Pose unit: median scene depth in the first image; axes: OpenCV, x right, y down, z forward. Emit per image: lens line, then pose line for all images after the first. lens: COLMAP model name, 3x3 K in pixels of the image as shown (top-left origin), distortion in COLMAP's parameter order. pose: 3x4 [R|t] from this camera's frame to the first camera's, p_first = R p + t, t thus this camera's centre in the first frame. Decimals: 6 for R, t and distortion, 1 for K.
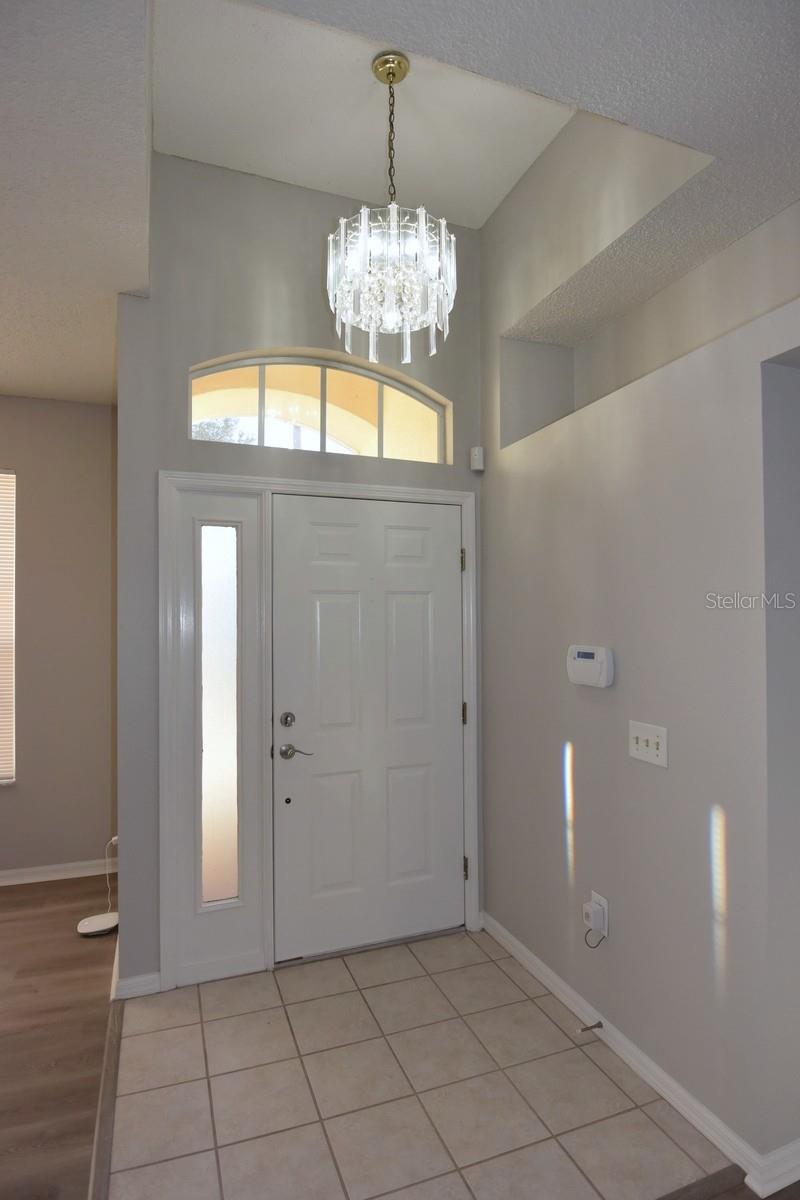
lens RADIAL K [[629.1, 0, 397.8], [0, 629.1, 609.4], [0, 0, 1]] dist [-0.003336, -0.022156]
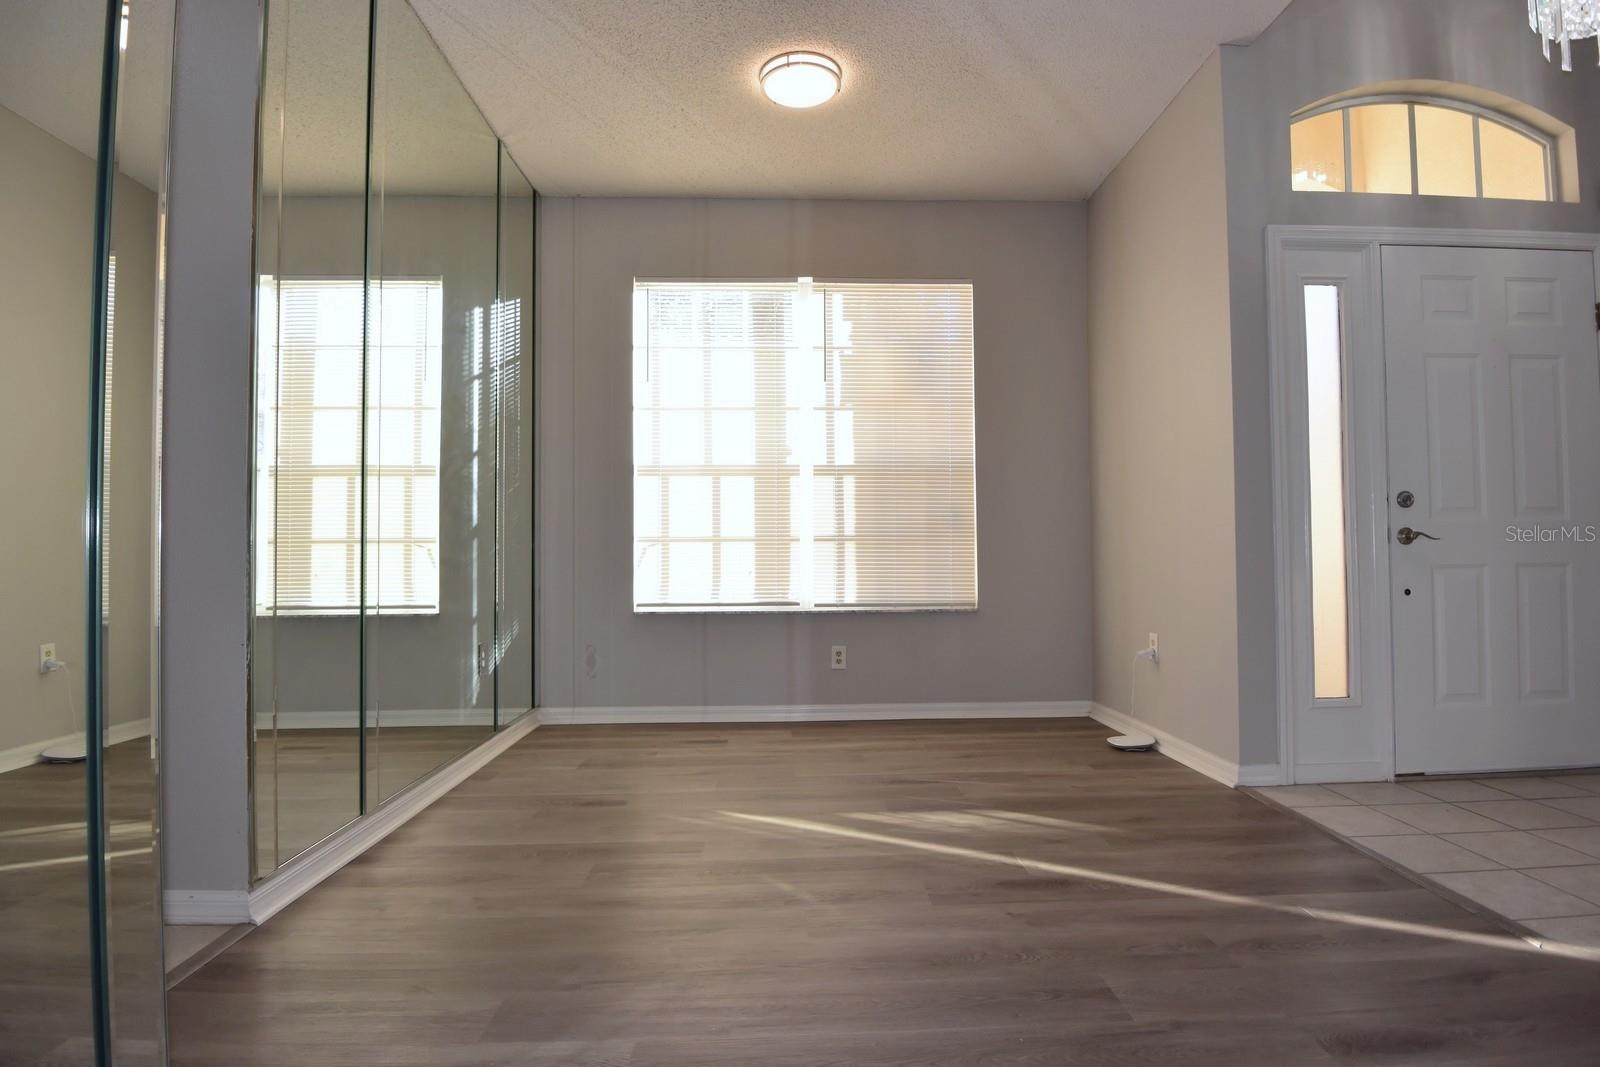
lens RADIAL K [[838.8, 0, 807.5], [0, 838.8, 533.2], [0, 0, 1]] dist [-0.003336, -0.022156]
pose [[0.947185, -0.011234, -0.320491, -0.595447], [0.009044, 0.999924, -0.008320, 0.225318], [0.320561, 0.004982, 0.947215, -0.367680]]
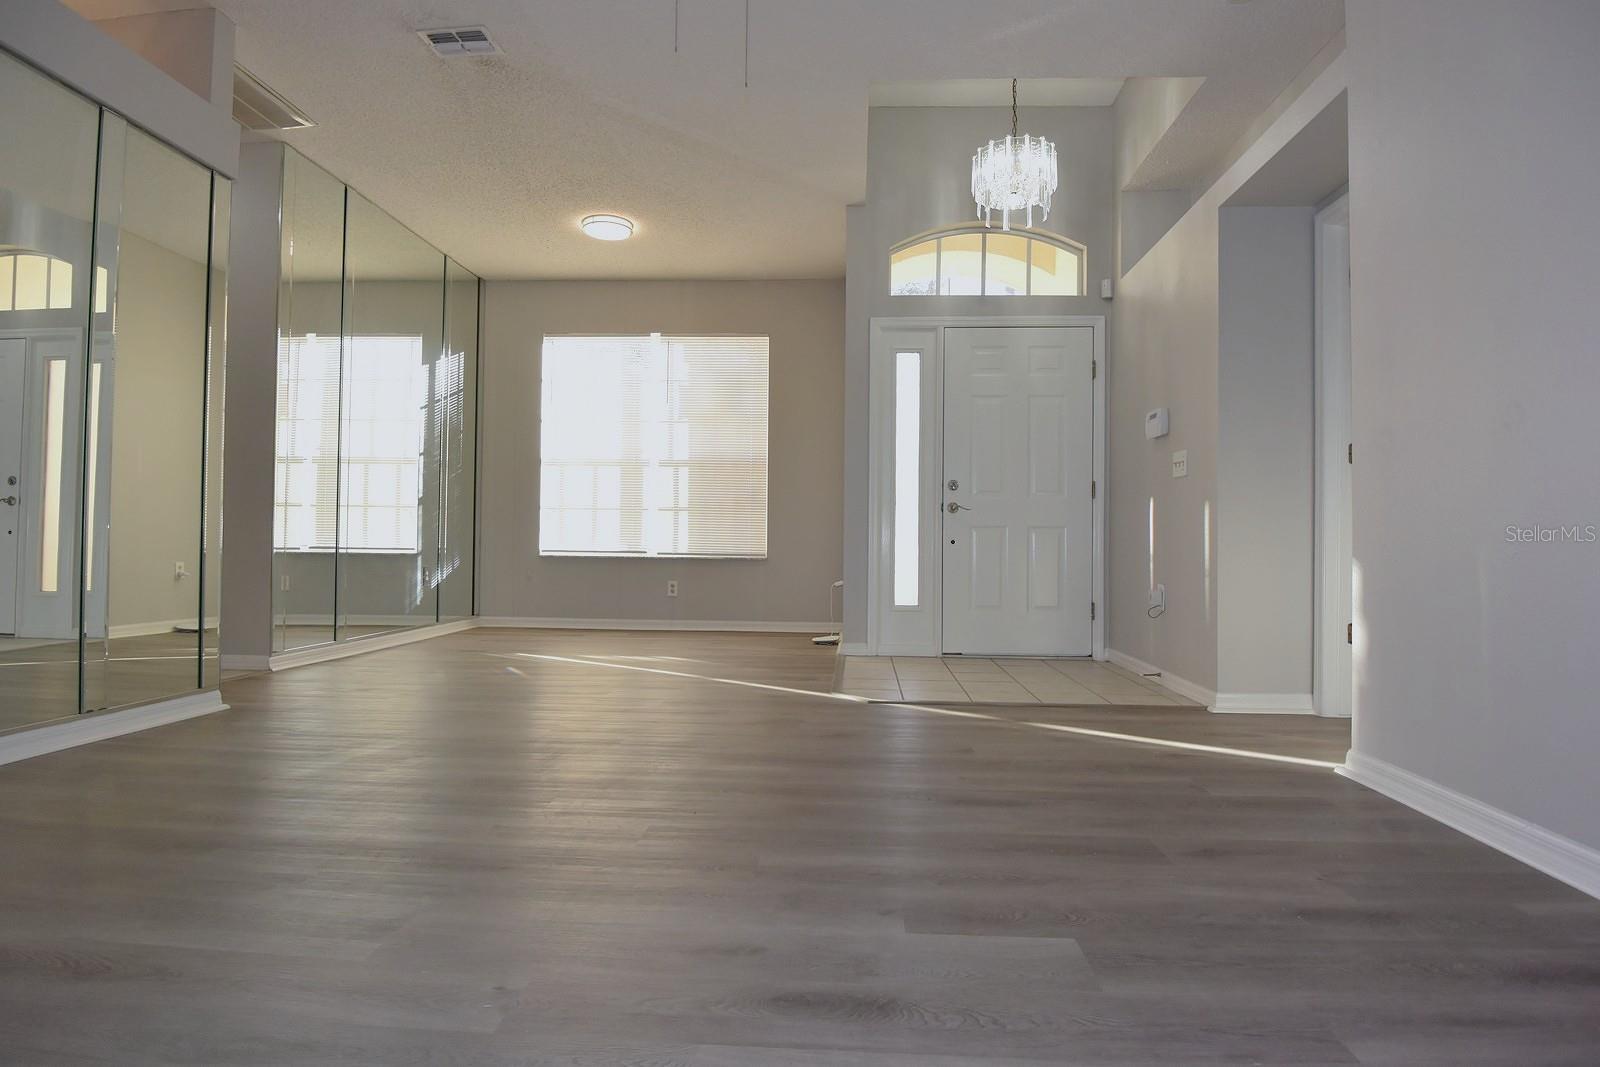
lens RADIAL K [[838.8, 0, 807.4], [0, 838.8, 532.9], [0, 0, 1]] dist [-0.003336, -0.022156]
pose [[0.913858, 0.009220, -0.405930, 0.296687], [-0.007675, 0.999956, 0.005435, 0.276652], [0.405962, -0.001852, 0.913888, -0.877795]]
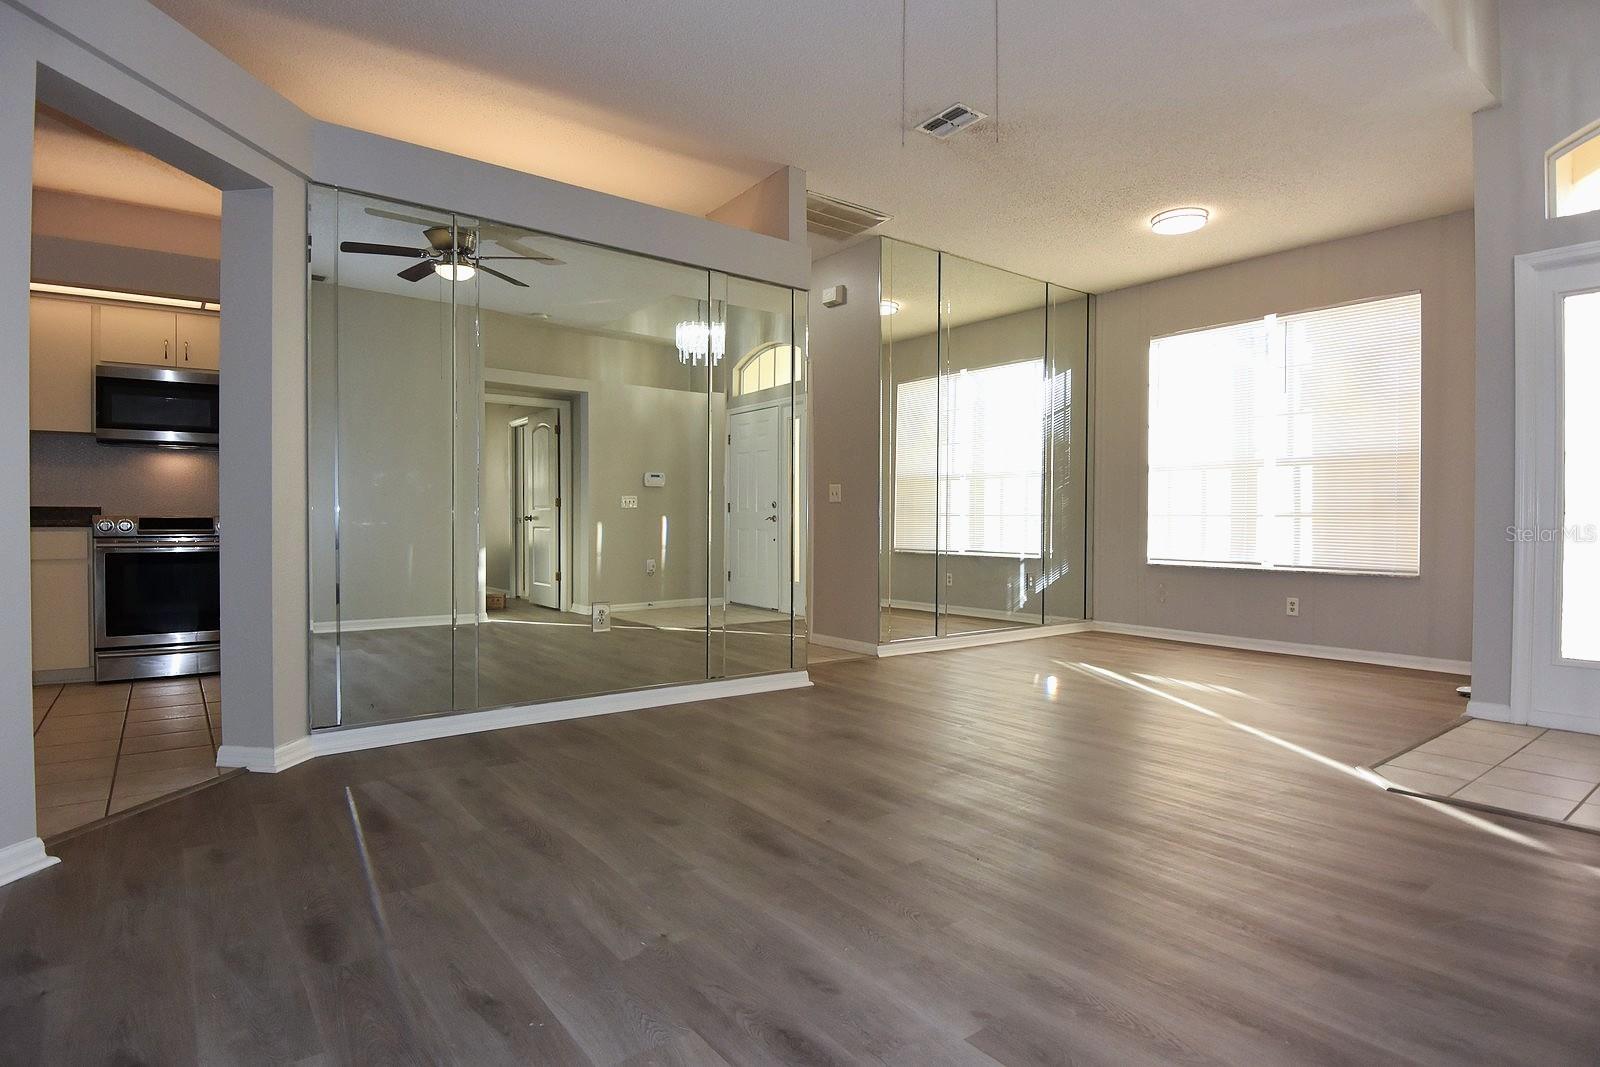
lens RADIAL K [[838.8, 0, 808.8], [0, 838.8, 535.0], [0, 0, 1]] dist [-0.003336, -0.022156]
pose [[0.294150, 0.020600, -0.955537, 0.610236], [0.011325, 0.999622, 0.025036, 0.206394], [0.955692, -0.018186, 0.293805, -0.589362]]
